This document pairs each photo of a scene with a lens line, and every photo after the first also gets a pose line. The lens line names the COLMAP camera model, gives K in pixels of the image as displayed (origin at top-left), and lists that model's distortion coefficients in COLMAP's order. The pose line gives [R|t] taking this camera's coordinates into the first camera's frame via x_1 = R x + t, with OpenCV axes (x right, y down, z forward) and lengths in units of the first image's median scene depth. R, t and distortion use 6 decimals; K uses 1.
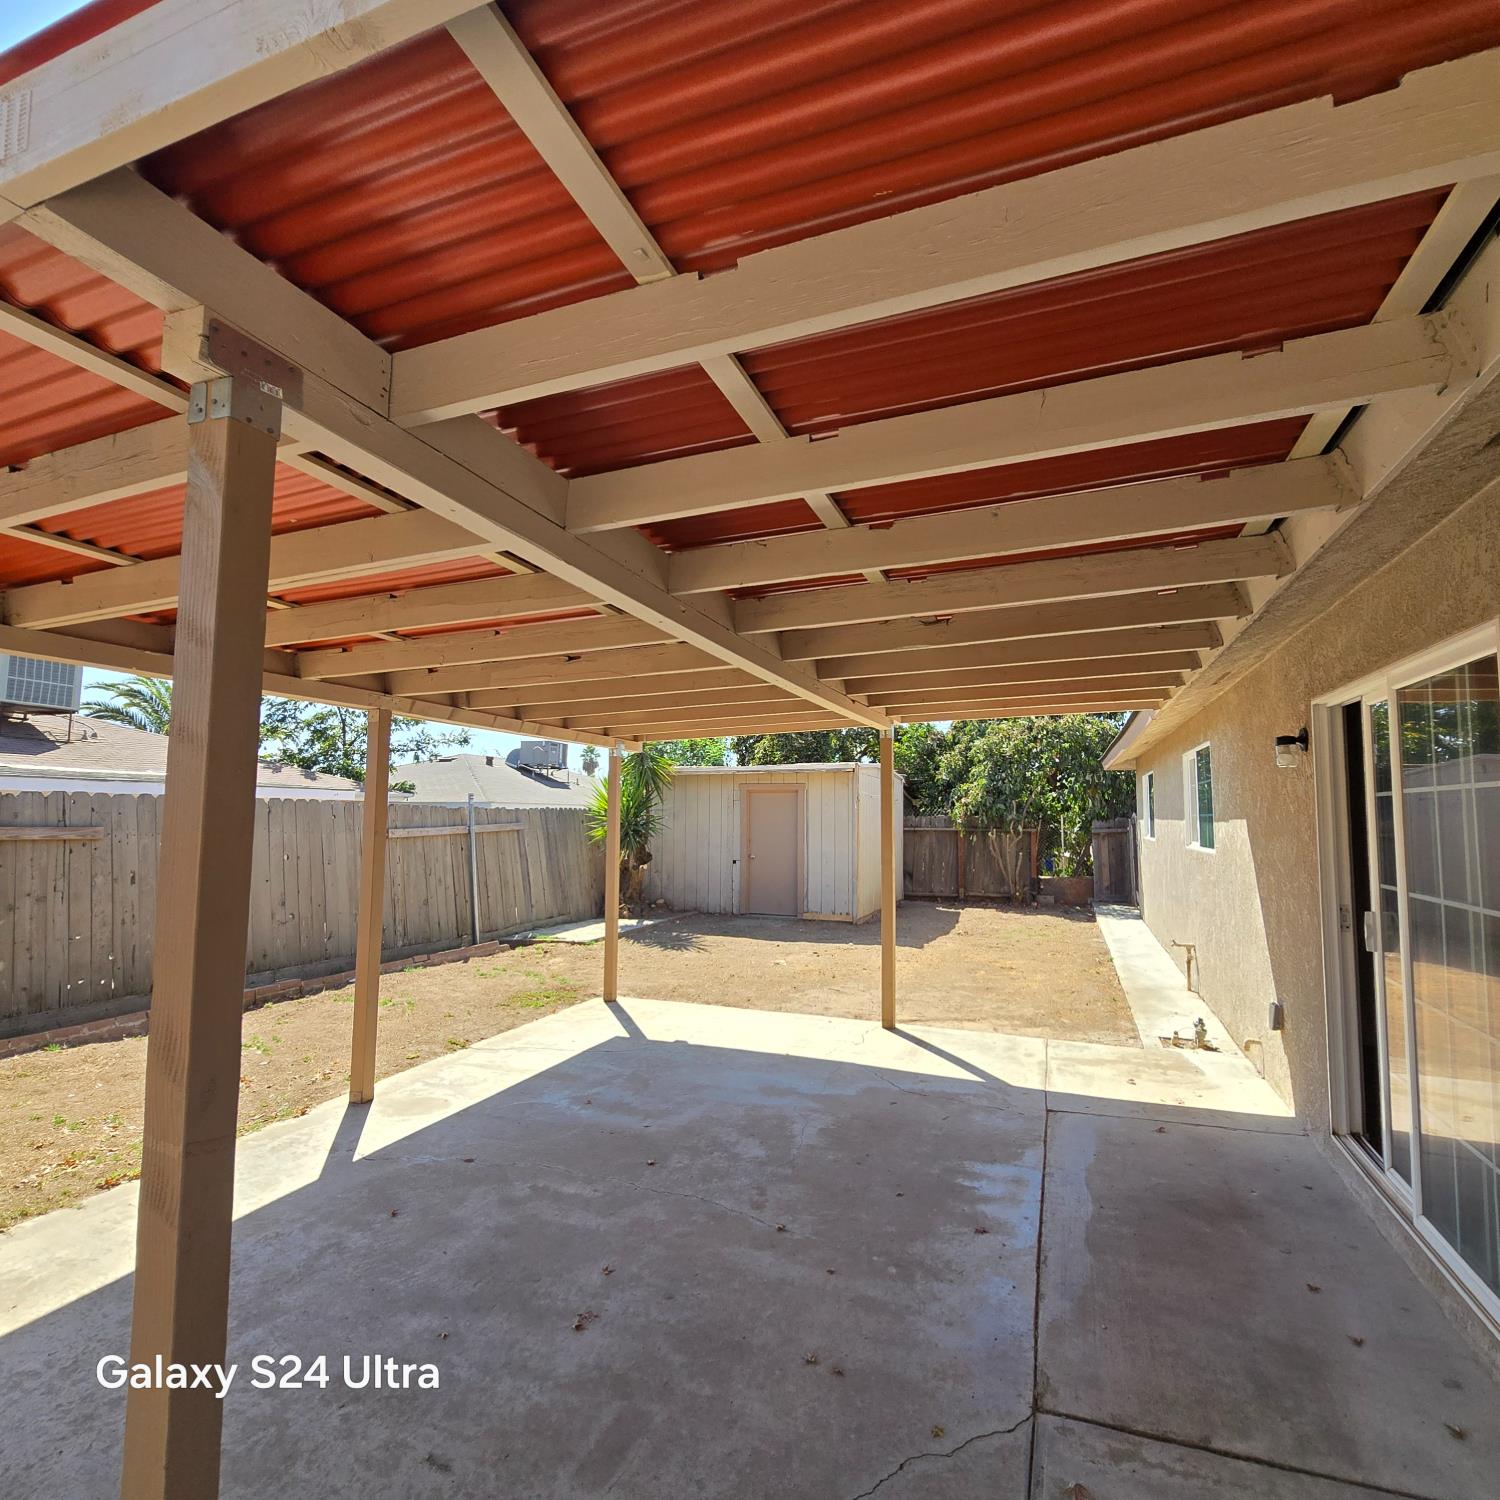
lens RADIAL K [[819.1, 0, 750.0], [0, 819.1, 750.0], [0, 0, 1]] dist [-0.003104, -0.001403]
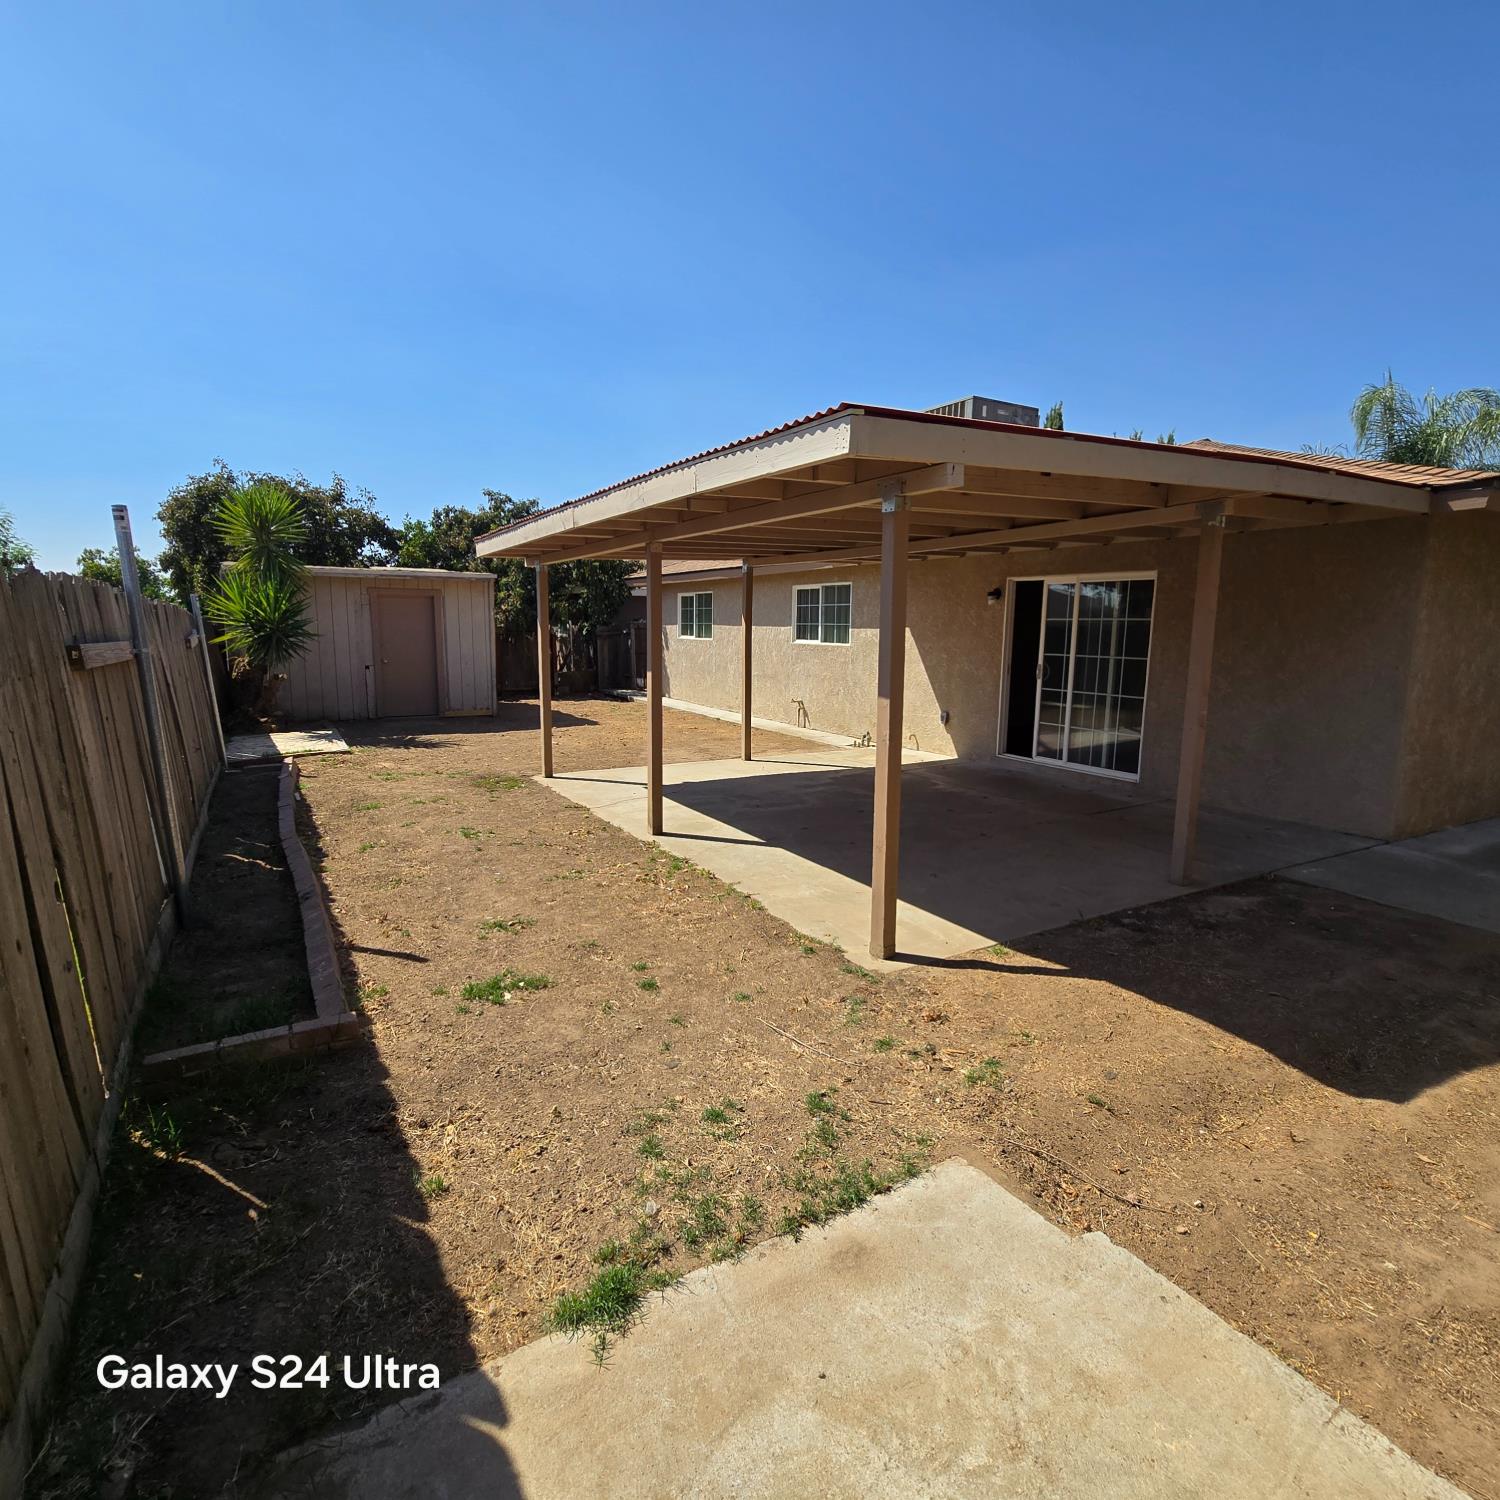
lens RADIAL K [[819.1, 0, 750.0], [0, 819.1, 750.0], [0, 0, 1]] dist [-0.003104, -0.001403]
pose [[0.621509, -0.116333, 0.774721, -0.530090], [-0.071876, 0.976274, 0.204260, -0.001362], [-0.780103, -0.182633, 0.598402, 0.026235]]
